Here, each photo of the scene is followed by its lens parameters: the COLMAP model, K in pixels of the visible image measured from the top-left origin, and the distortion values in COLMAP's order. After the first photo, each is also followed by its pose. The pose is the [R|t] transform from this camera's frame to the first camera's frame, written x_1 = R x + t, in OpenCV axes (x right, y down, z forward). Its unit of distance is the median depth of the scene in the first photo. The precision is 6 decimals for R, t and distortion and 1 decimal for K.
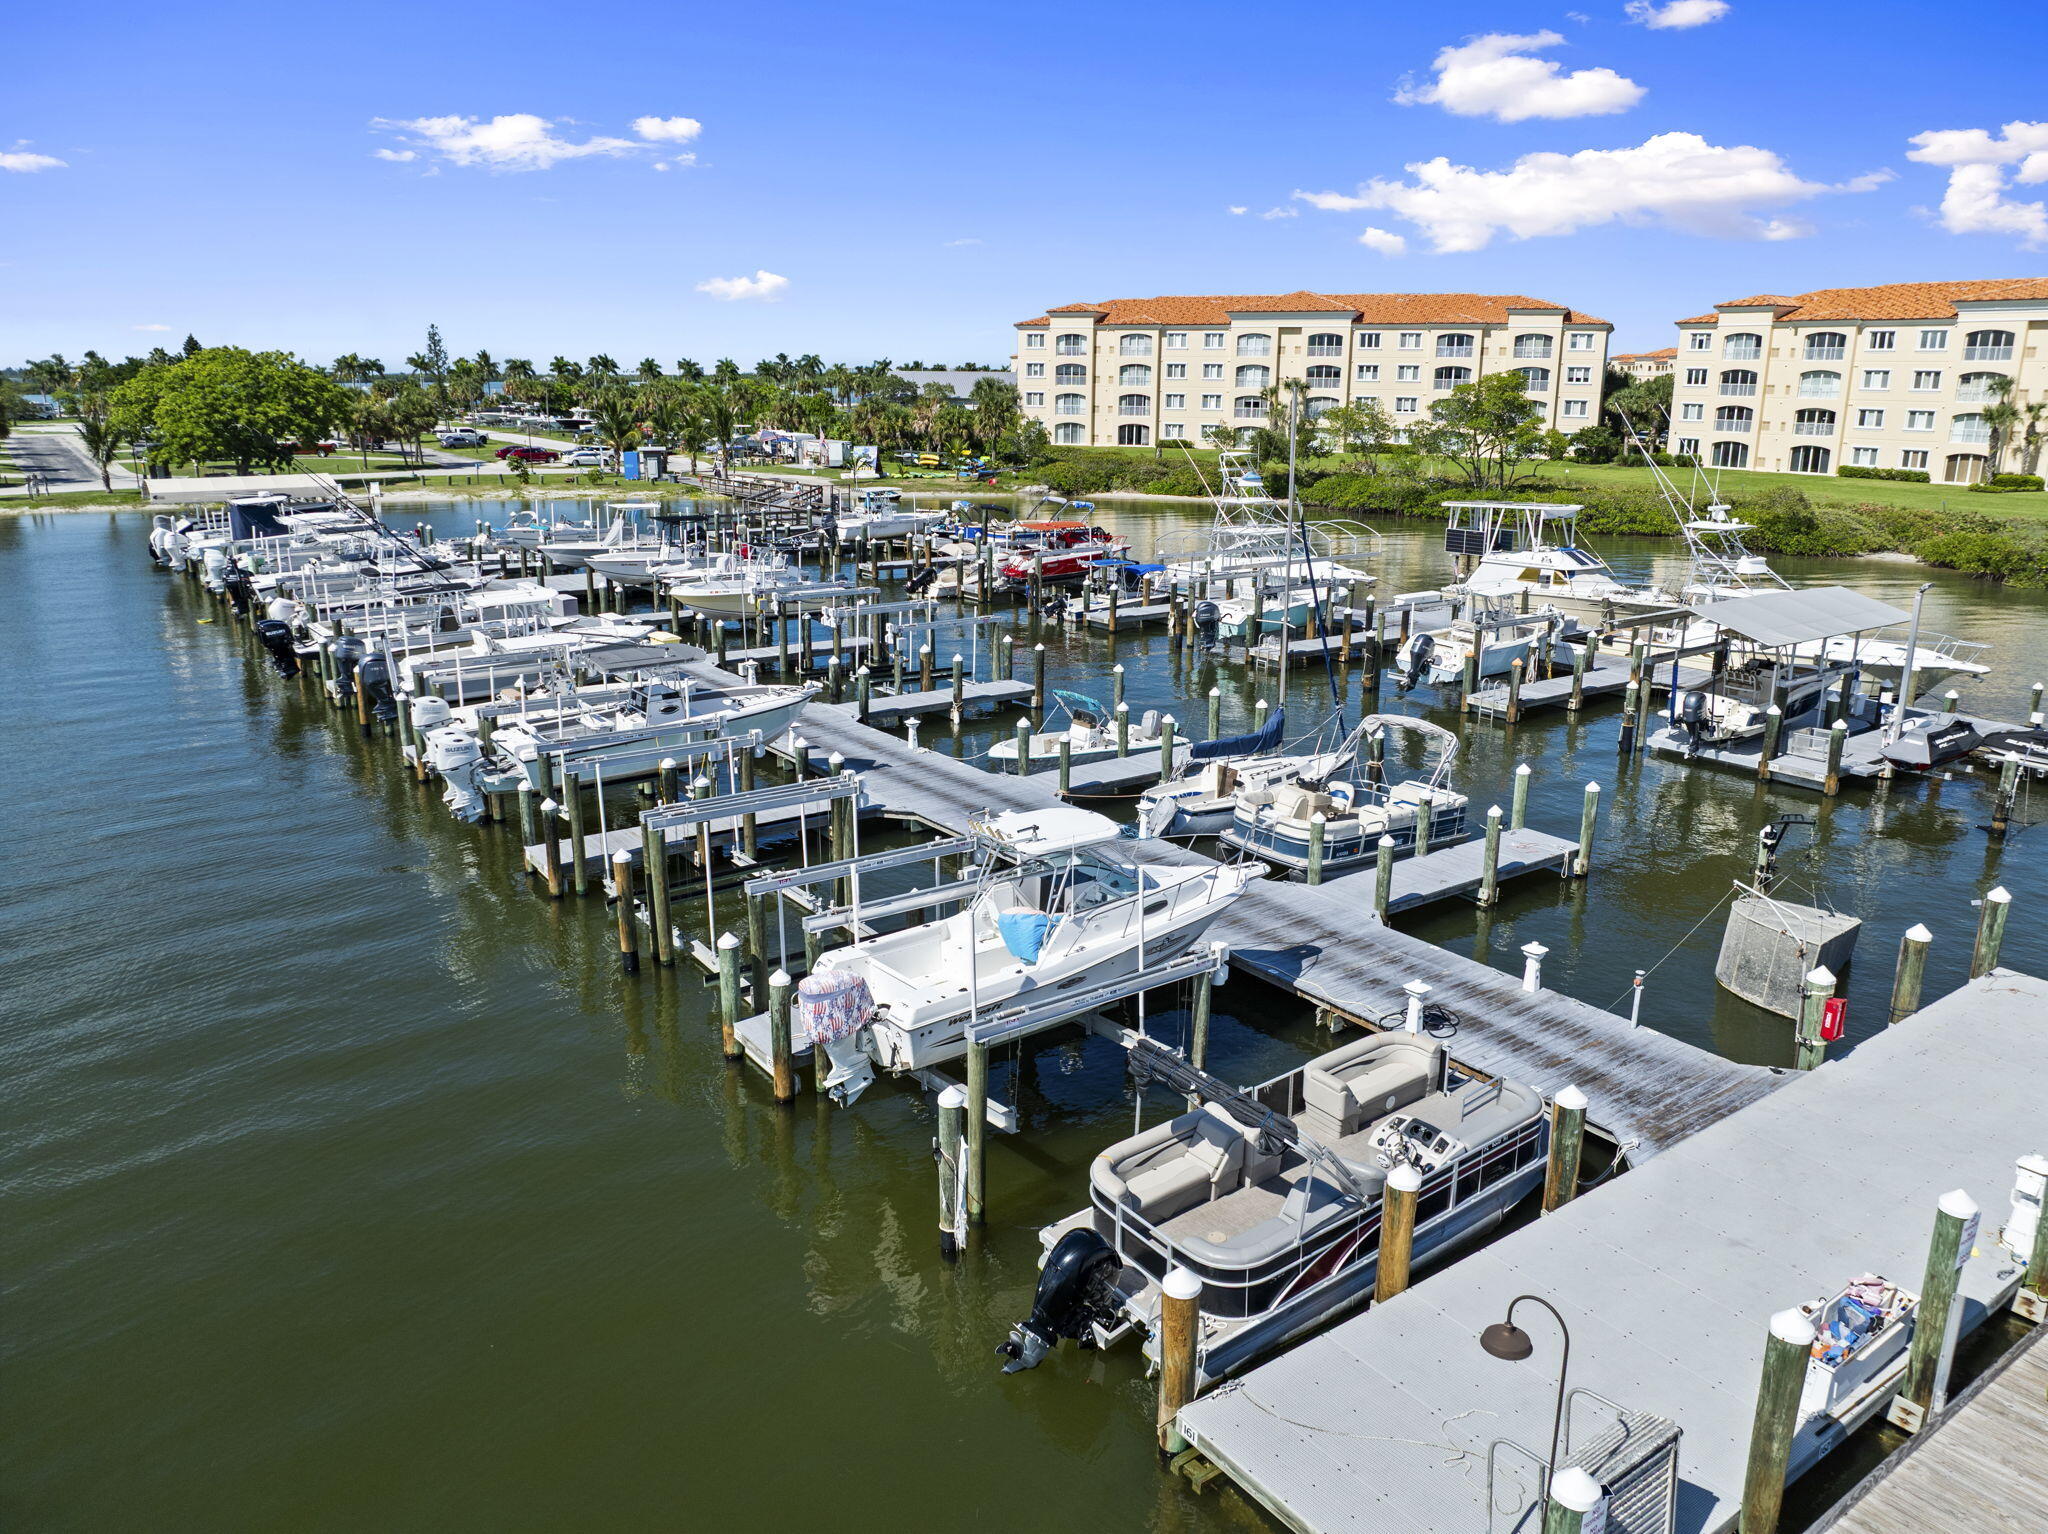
lens RADIAL K [[1438.8, 0, 1022.7], [0, 1438.8, 771.9], [0, 0, 1]] dist [-0.037994, 0.002093]
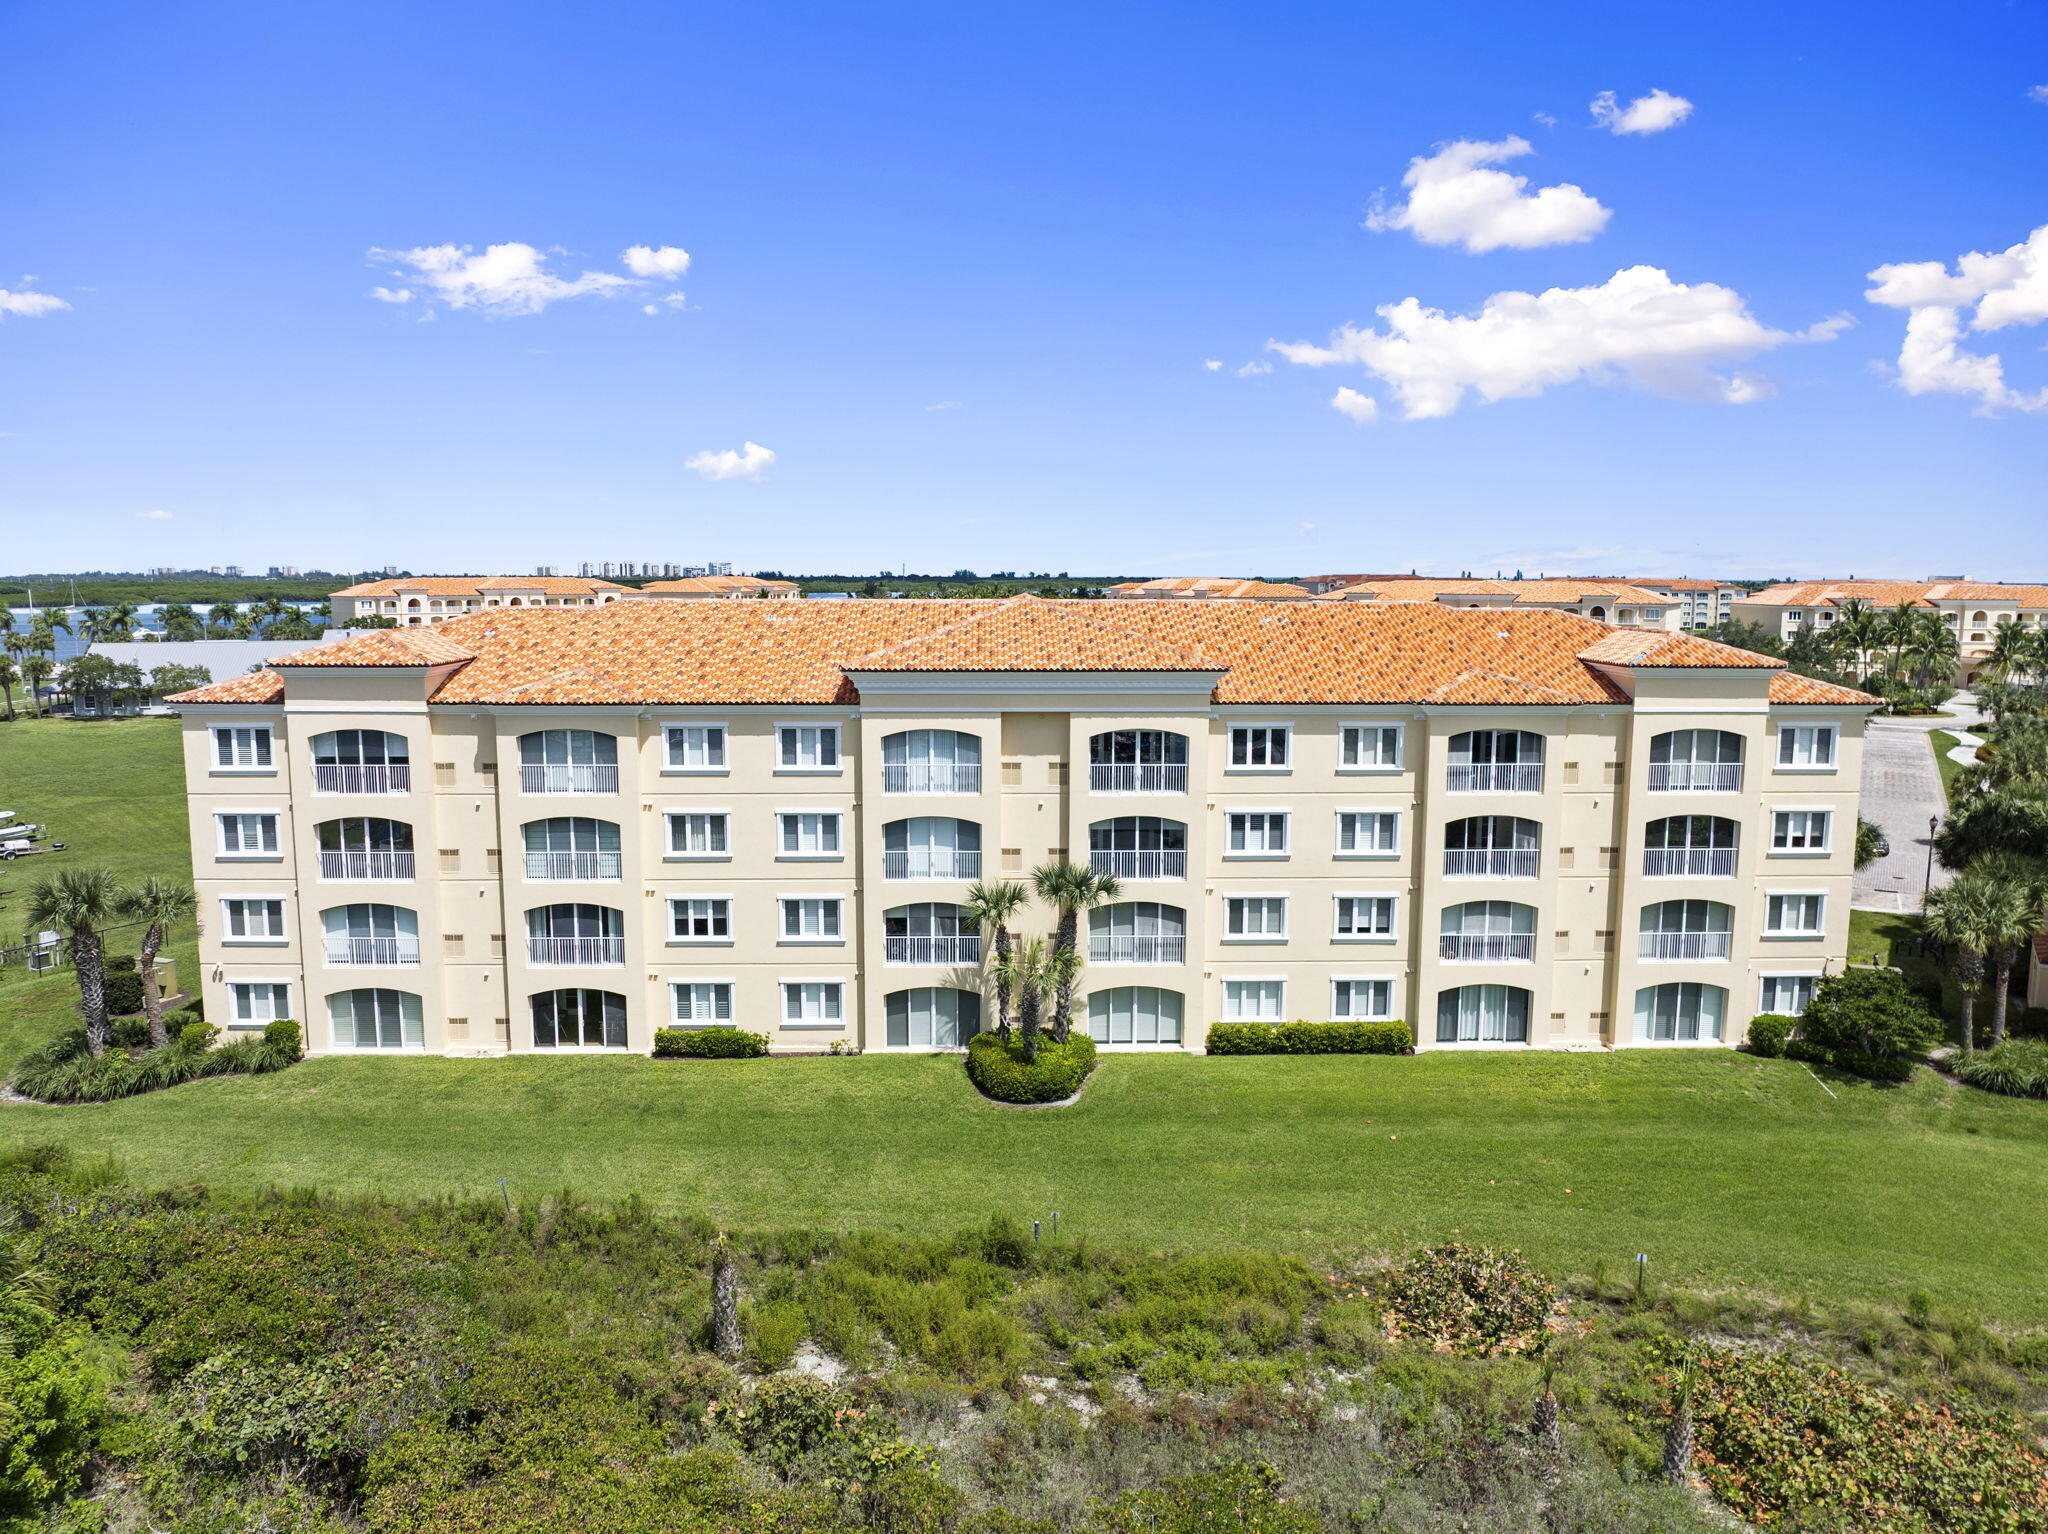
lens RADIAL K [[1449.8, 0, 1015.8], [0, 1449.8, 765.0], [0, 0, 1]] dist [-0.039376, 0.000568]
pose [[0.915955, -0.058820, 0.396946, 0.053683], [0.111671, 0.987487, -0.111354, -0.324793], [-0.385429, 0.146323, 0.911062, 0.856118]]
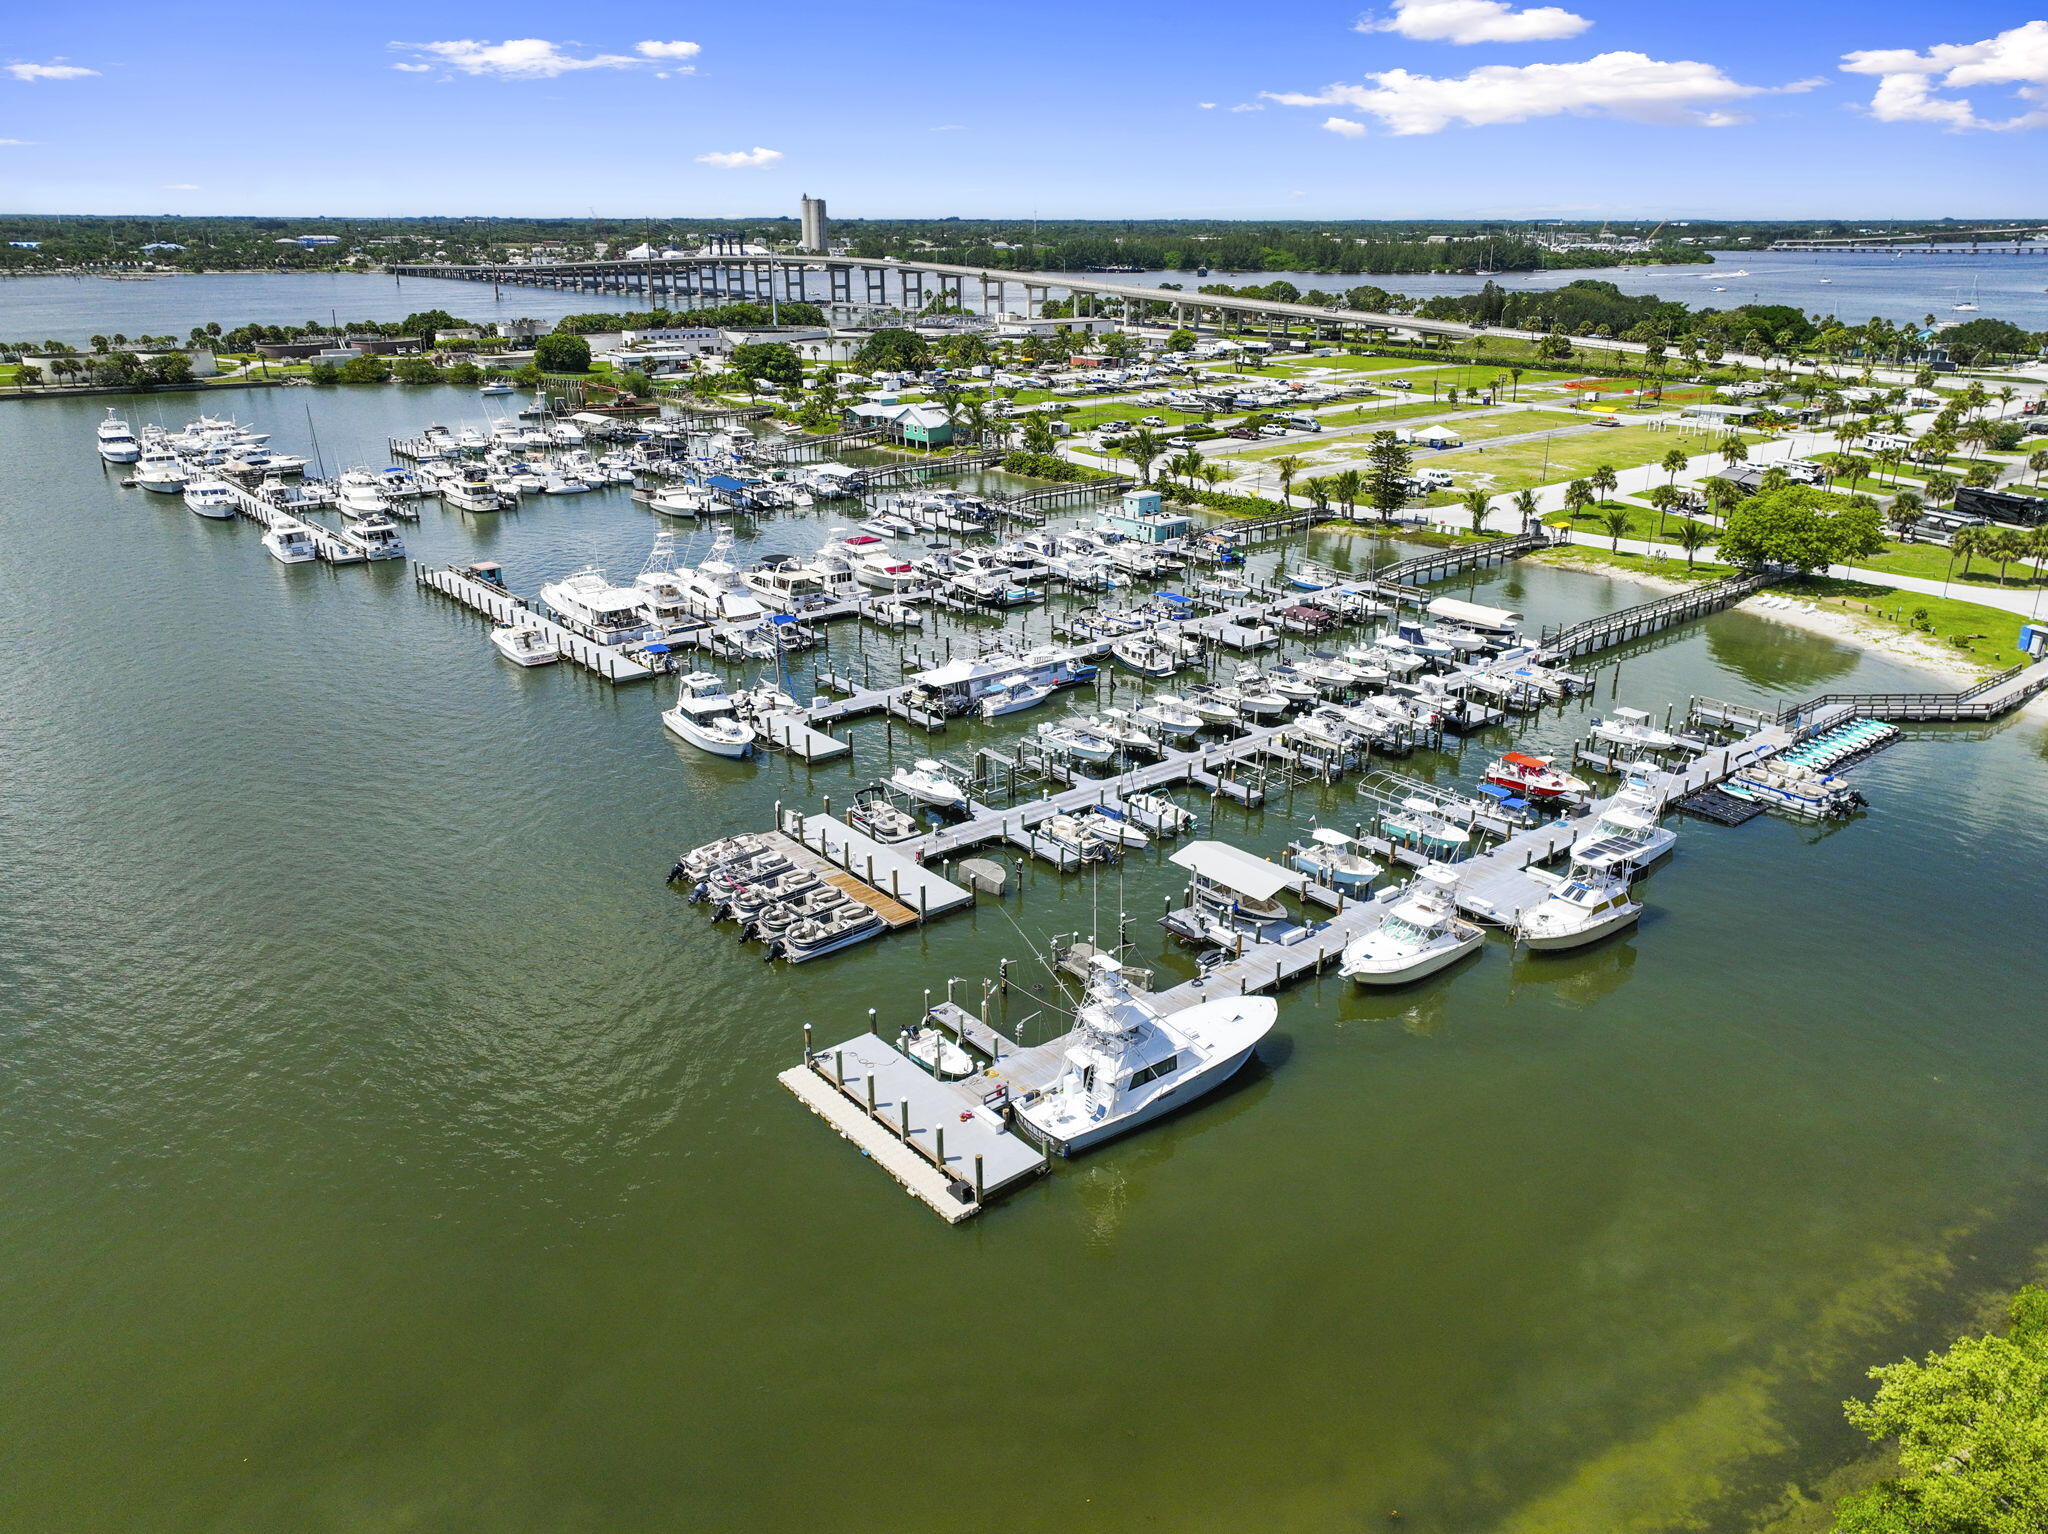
lens RADIAL K [[1514.0, 0, 1030.9], [0, 1514.0, 767.8], [0, 0, 1]] dist [0.008835, 0.004010]
pose [[0.069367, 0.338785, -0.938303, 0.866907], [-0.267402, 0.912464, 0.309687, -0.292575], [0.961085, 0.229422, 0.153887, 0.078760]]
